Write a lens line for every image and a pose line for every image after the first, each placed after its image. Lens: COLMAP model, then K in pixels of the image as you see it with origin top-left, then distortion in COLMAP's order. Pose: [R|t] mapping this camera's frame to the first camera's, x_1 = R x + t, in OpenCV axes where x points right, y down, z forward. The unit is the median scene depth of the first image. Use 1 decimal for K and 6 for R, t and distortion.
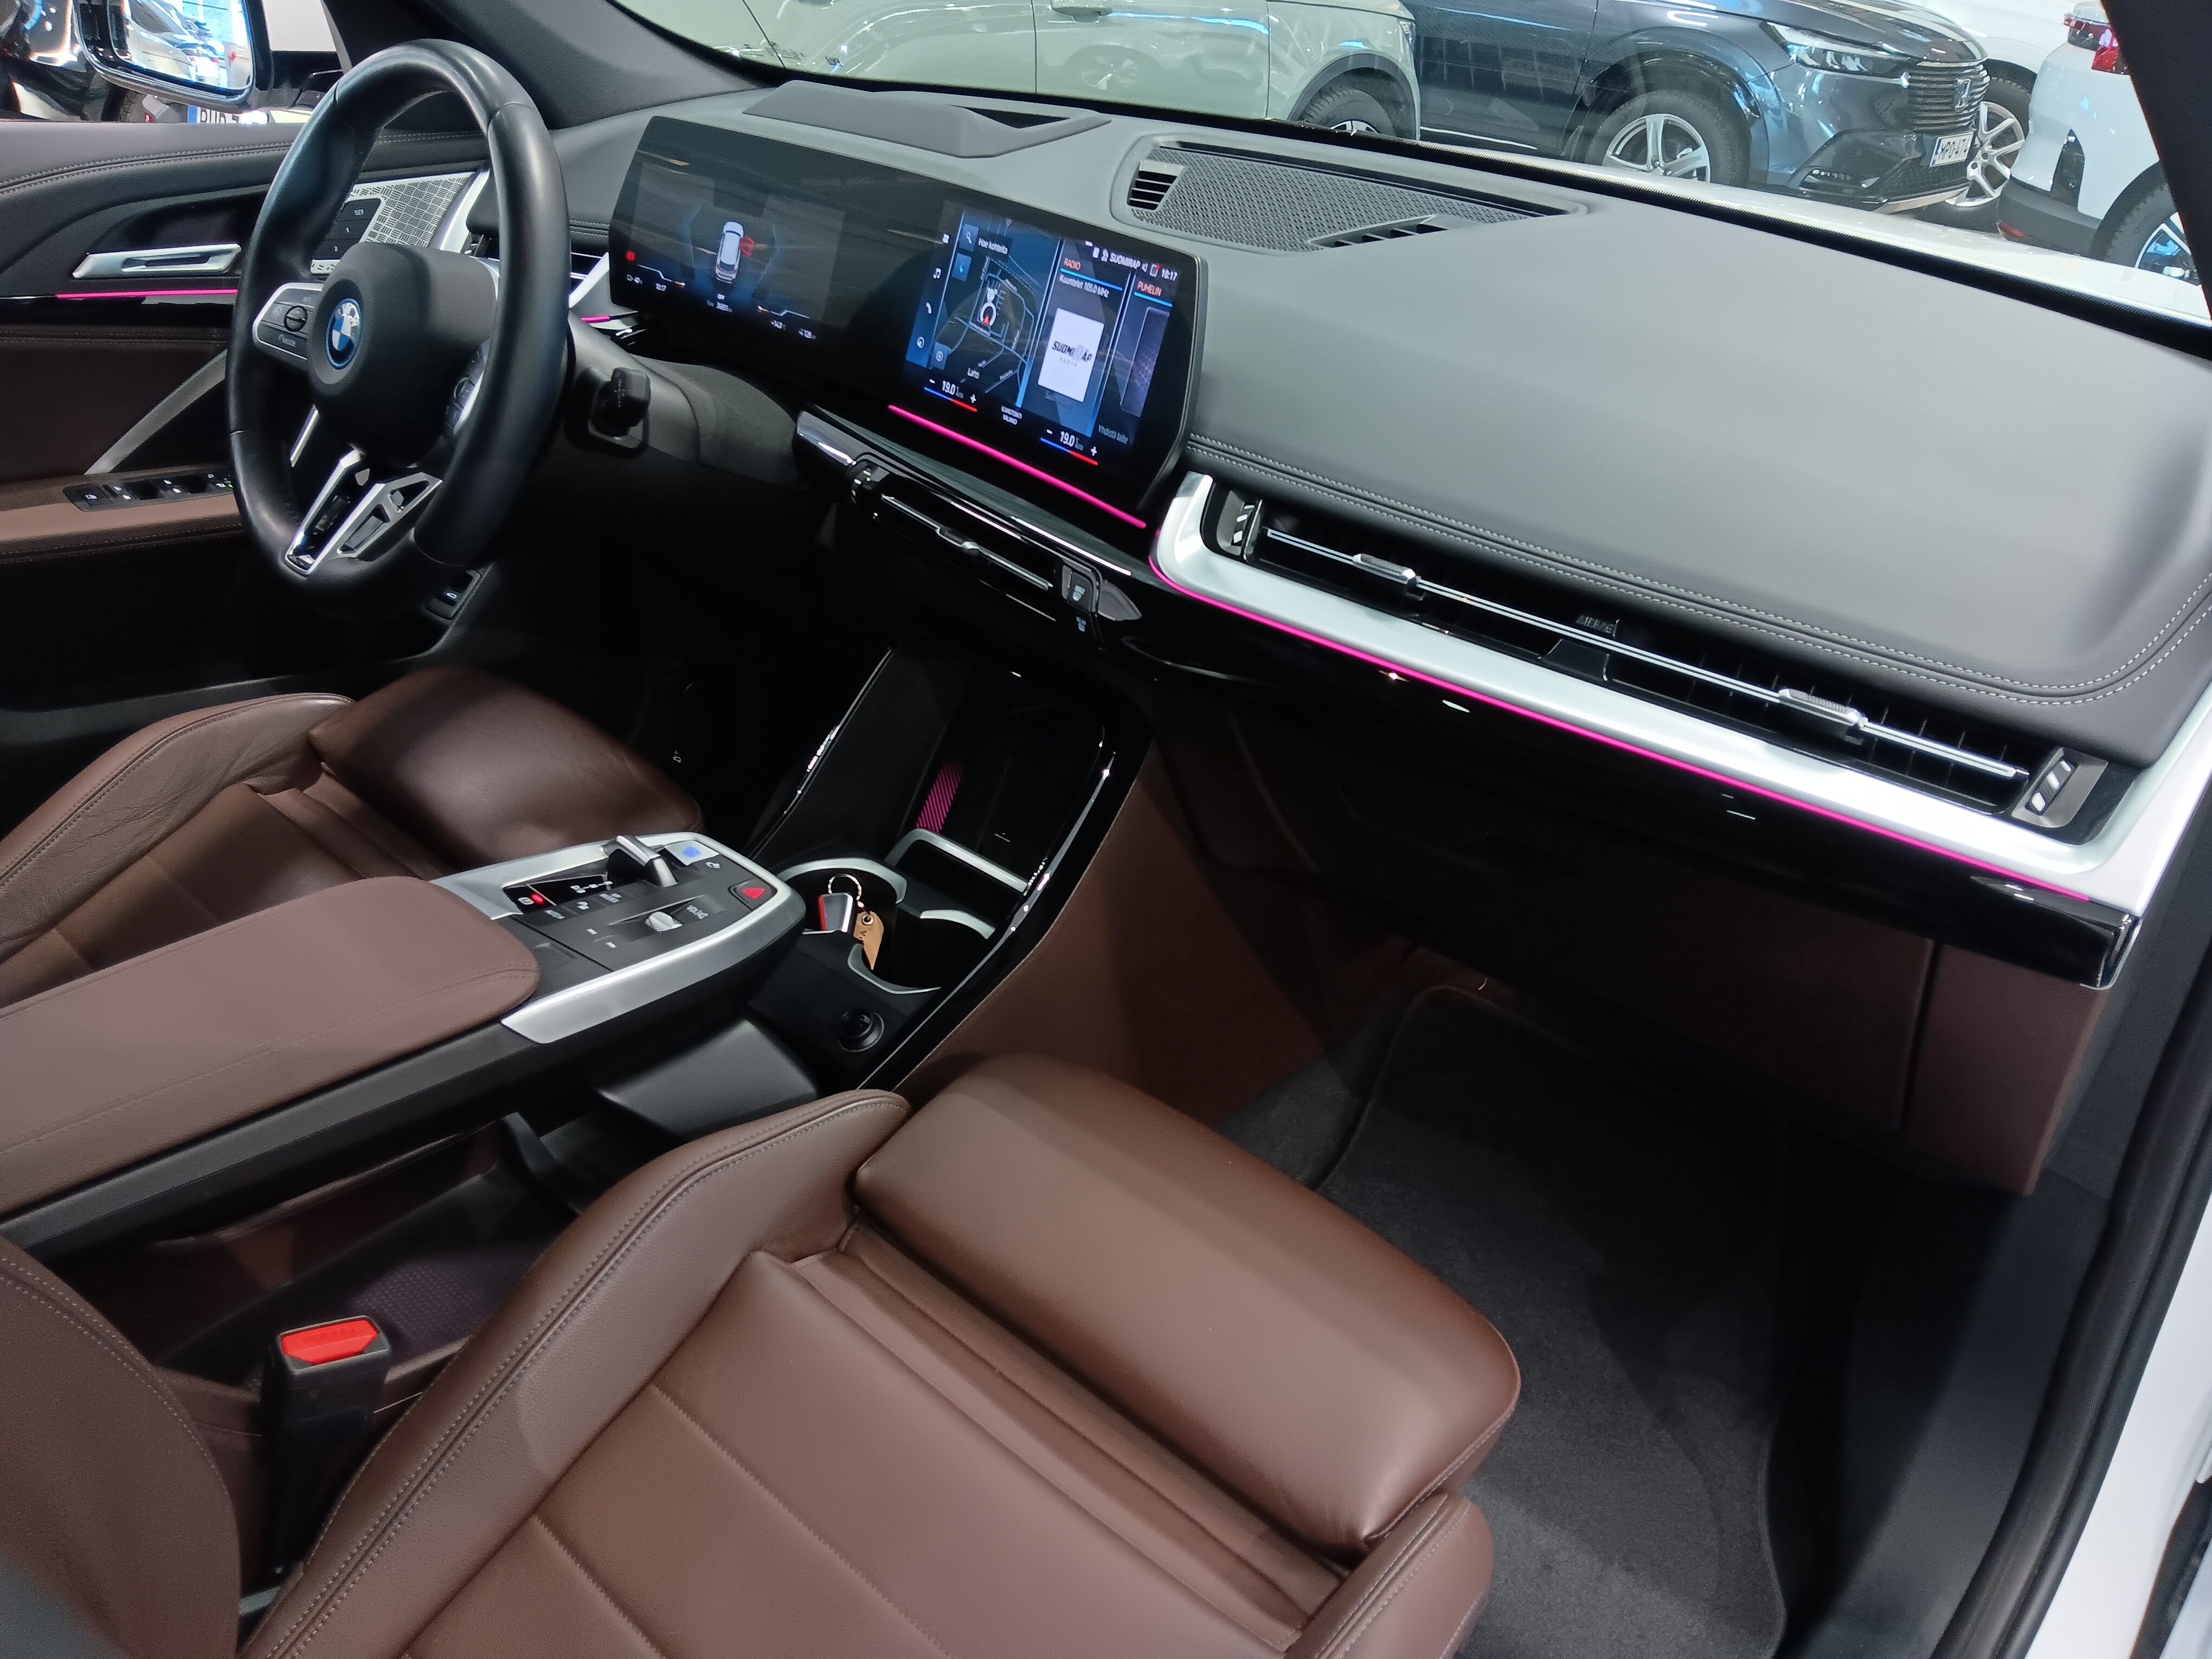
lens RADIAL K [[1609.9, 0, 1106.0], [0, 1609.9, 829.5], [0, 0, 1]] dist [0.056184, -0.109805]
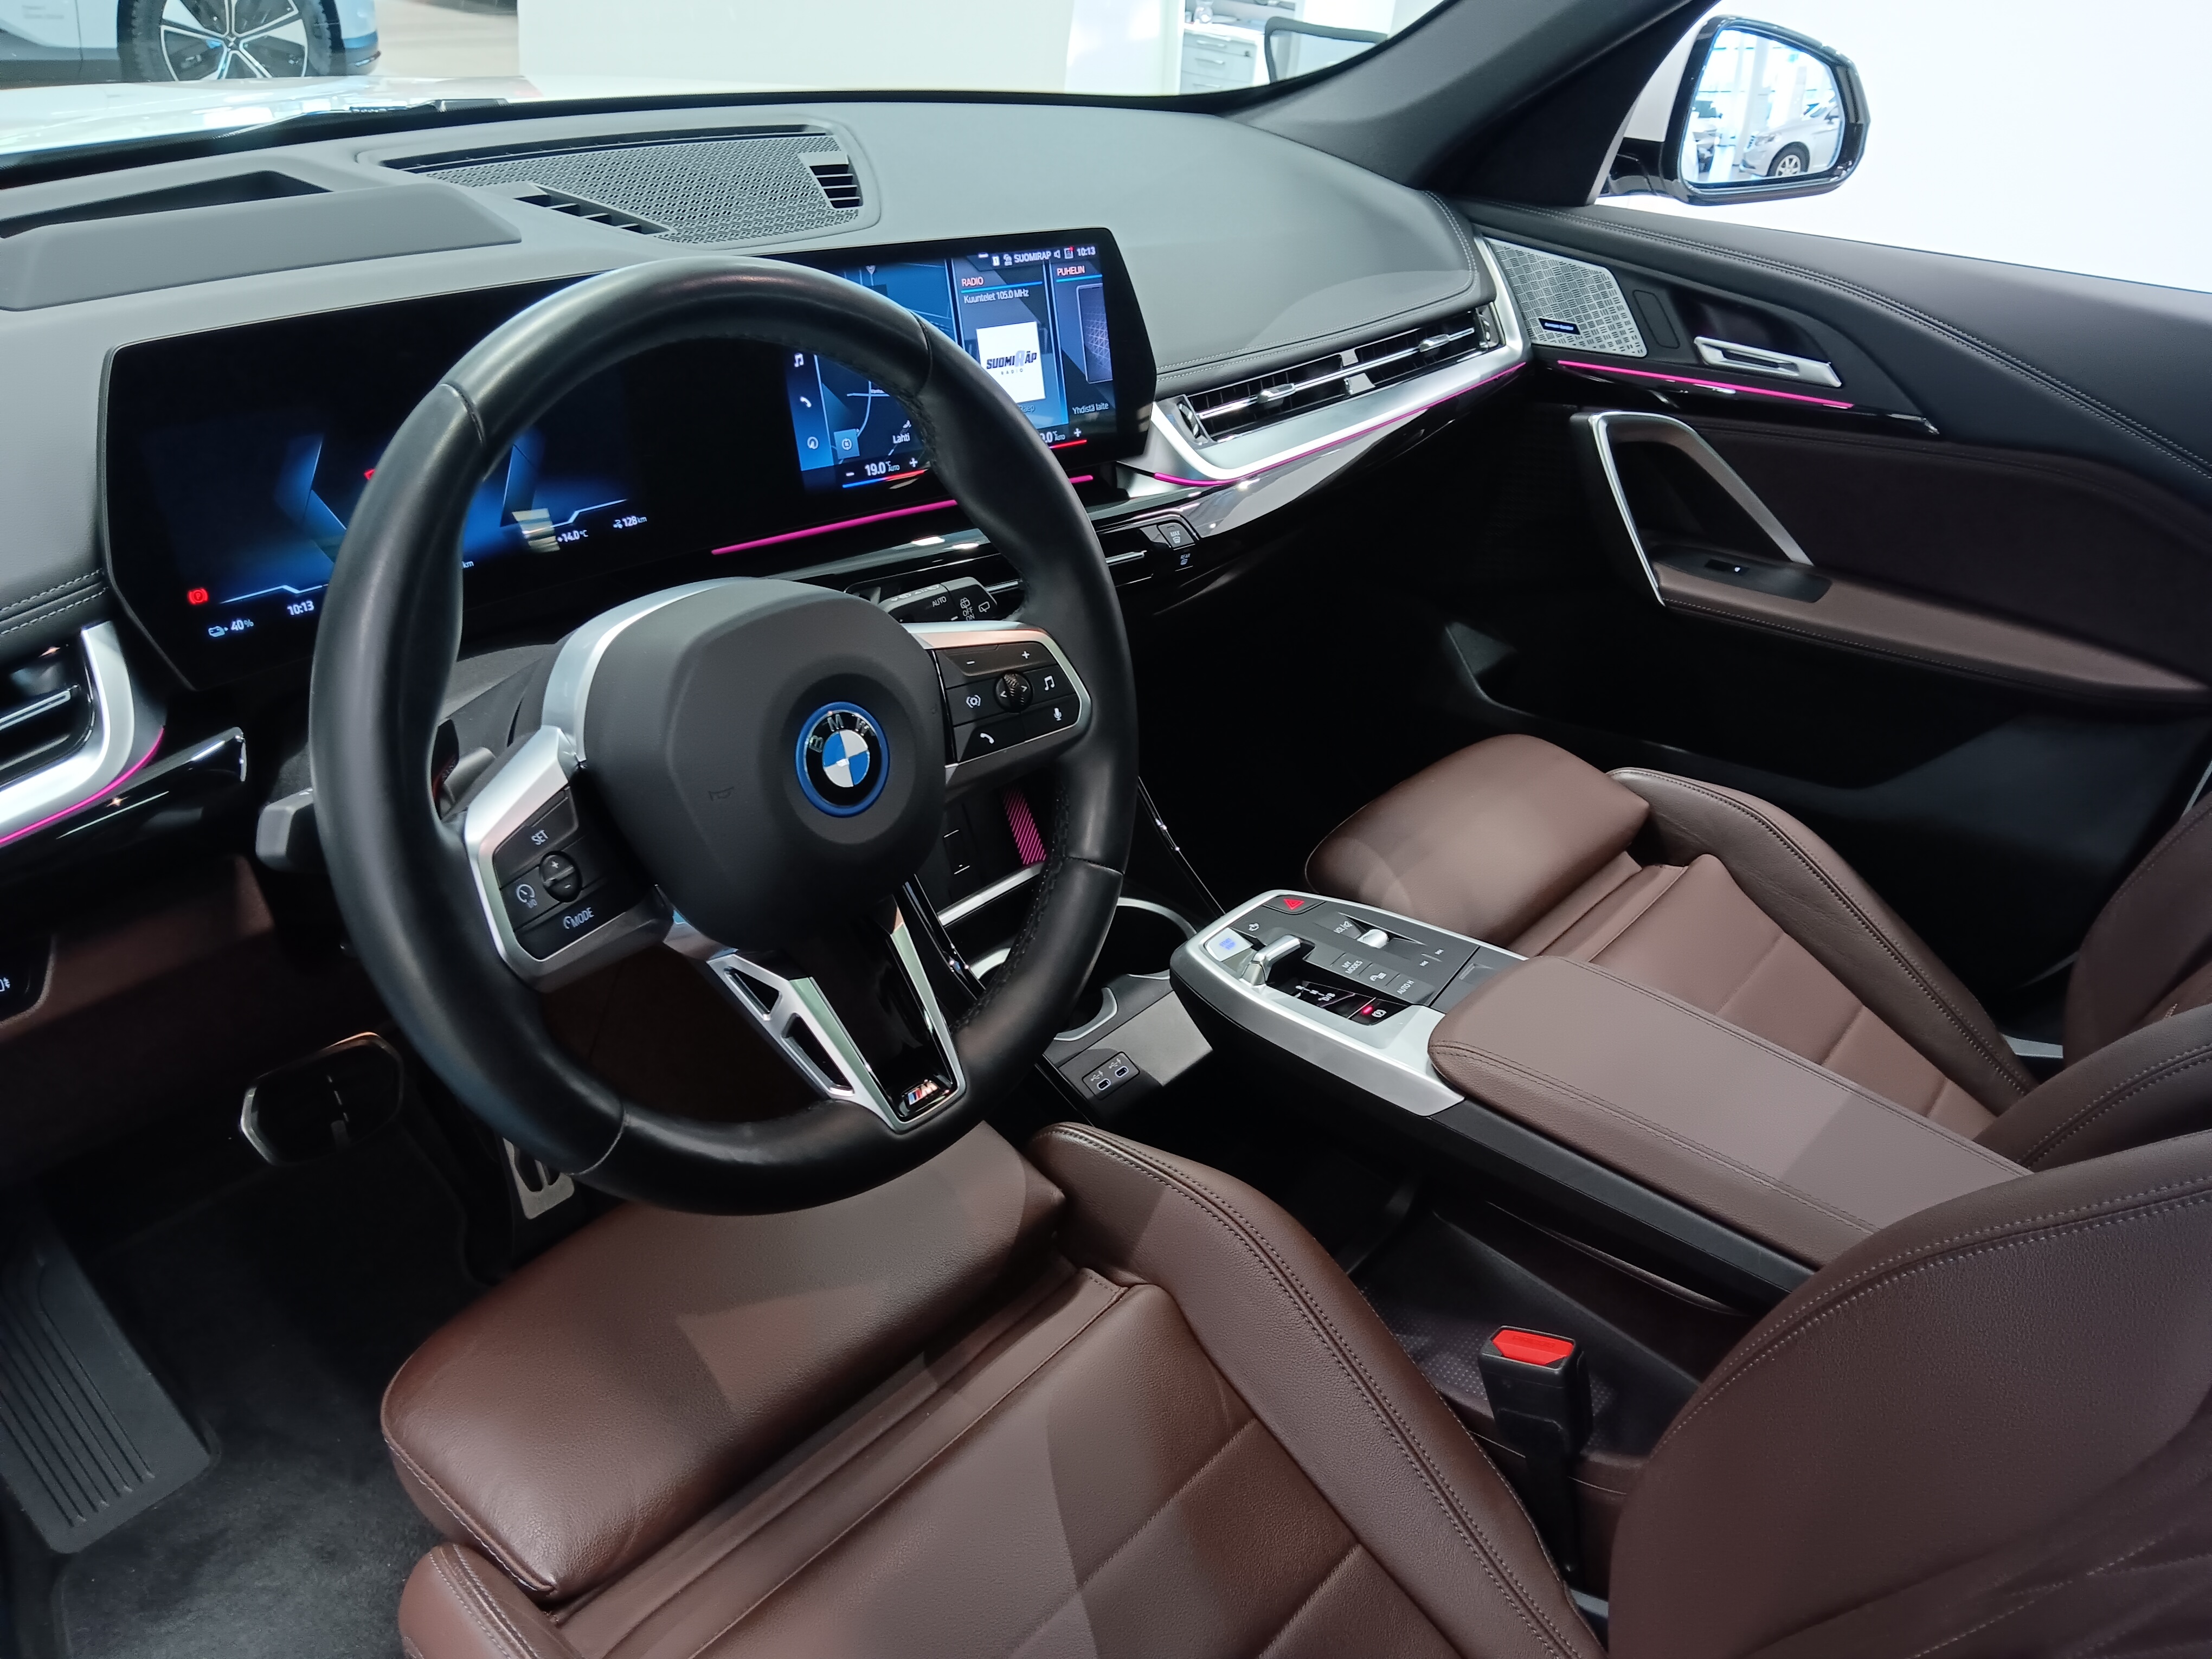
lens RADIAL K [[1609.9, 0, 1106.0], [0, 1609.9, 829.5], [0, 0, 1]] dist [0.056184, -0.109805]
pose [[0.018425, -0.583141, 0.812162, -1.018376], [0.435733, 0.735786, 0.518417, -0.581354], [-0.899887, 0.344334, 0.267650, 0.779829]]
